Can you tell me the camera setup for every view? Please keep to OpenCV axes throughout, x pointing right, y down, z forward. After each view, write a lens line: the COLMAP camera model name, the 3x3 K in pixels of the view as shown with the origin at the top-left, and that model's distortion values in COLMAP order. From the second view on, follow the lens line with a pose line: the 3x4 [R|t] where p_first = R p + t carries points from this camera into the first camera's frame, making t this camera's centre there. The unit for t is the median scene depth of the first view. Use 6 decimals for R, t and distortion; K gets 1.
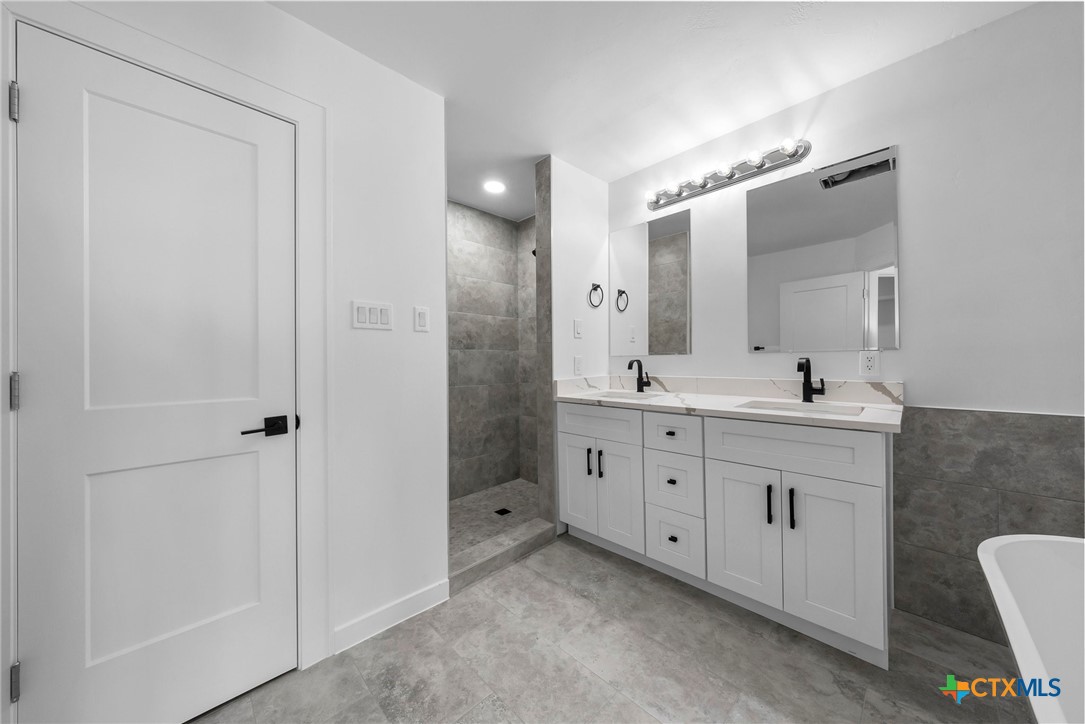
lens RADIAL K [[376.0, 0, 545.1], [0, 376.0, 362.1], [0, 0, 1]] dist [-0.000492, 0.000161]
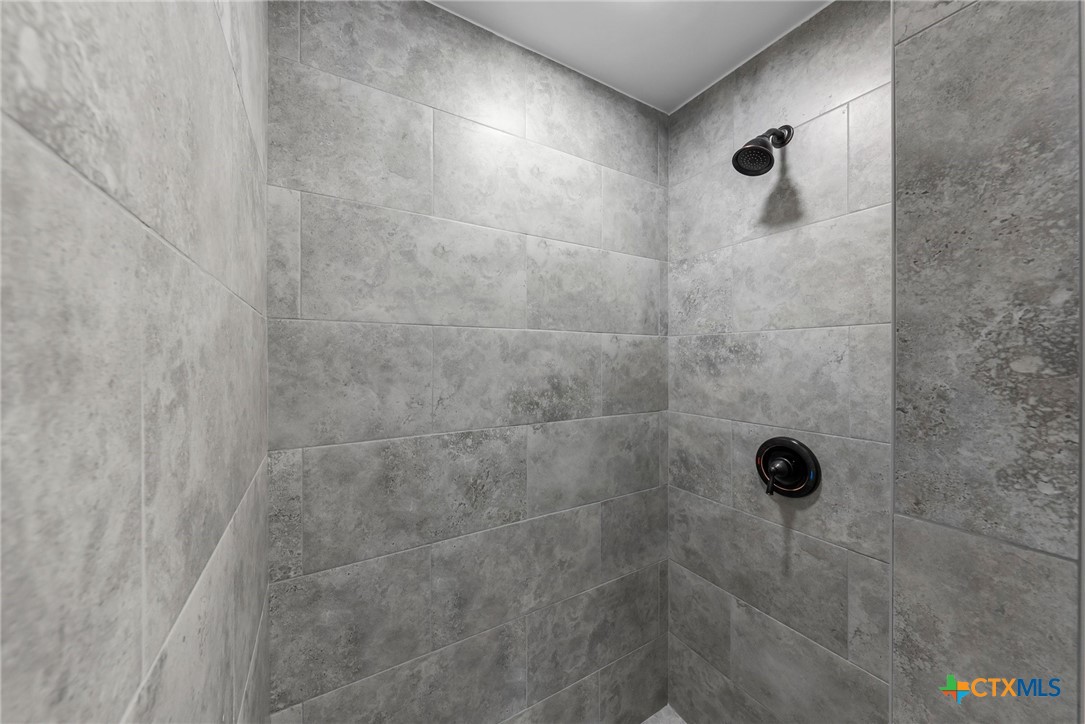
lens RADIAL K [[376.0, 0, 538.8], [0, 376.0, 360.1], [0, 0, 1]] dist [-0.000492, 0.000161]
pose [[0.968751, 0.011314, -0.247779, -0.113556], [-0.009878, 0.999926, 0.007041, -0.094805], [0.247840, -0.004374, 0.968791, 0.568797]]
